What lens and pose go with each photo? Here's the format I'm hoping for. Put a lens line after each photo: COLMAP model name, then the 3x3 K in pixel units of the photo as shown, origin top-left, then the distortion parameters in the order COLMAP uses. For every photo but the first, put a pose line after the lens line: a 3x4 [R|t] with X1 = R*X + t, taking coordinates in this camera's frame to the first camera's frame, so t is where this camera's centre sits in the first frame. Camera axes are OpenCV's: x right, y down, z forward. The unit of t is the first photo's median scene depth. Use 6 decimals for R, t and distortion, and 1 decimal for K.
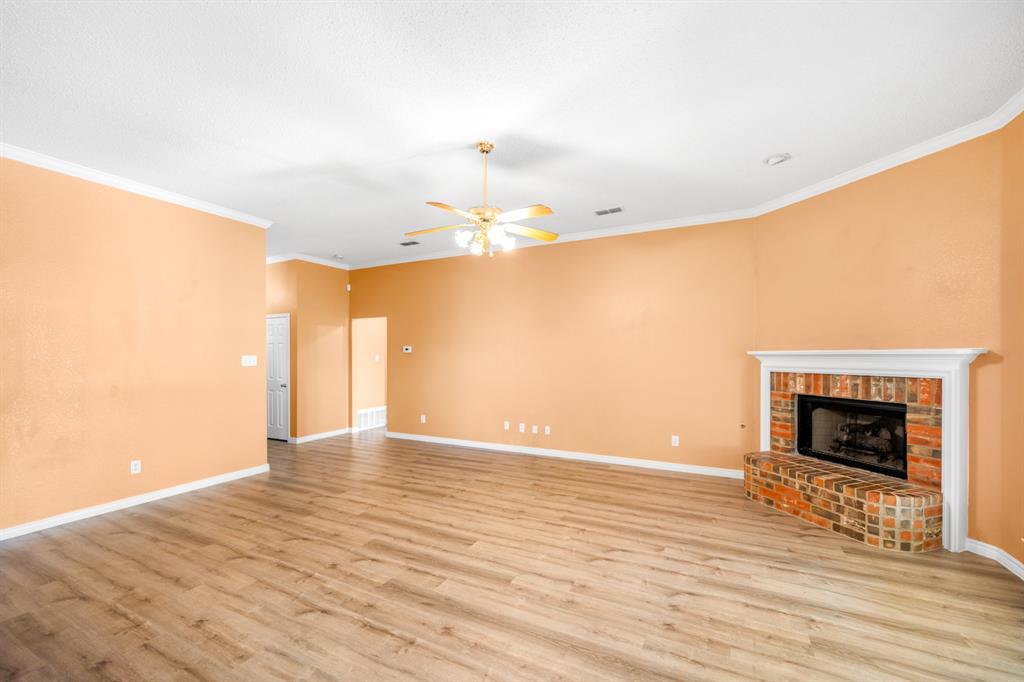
lens RADIAL K [[405.3, 0, 509.1], [0, 405.3, 350.3], [0, 0, 1]] dist [0.000298, -0.000060]
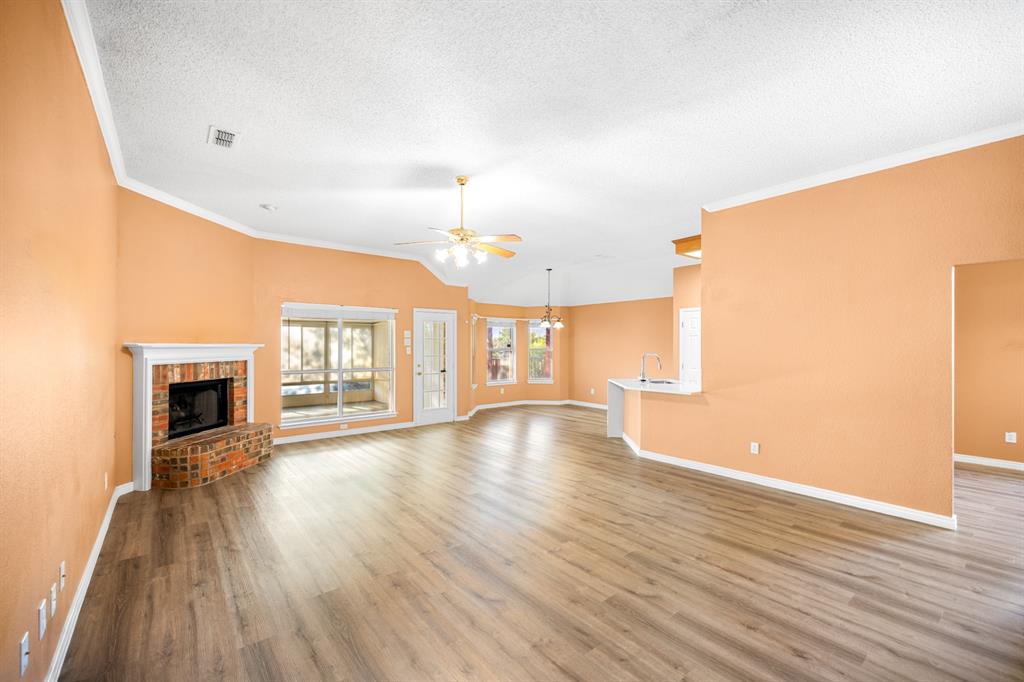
lens RADIAL K [[405.3, 0, 509.1], [0, 405.3, 350.3], [0, 0, 1]] dist [0.000298, -0.000060]
pose [[-0.926079, -0.000261, 0.377330, -0.559281], [-0.000447, 1.000000, -0.000407, 0.020595], [-0.377330, -0.000546, -0.926079, 1.775632]]
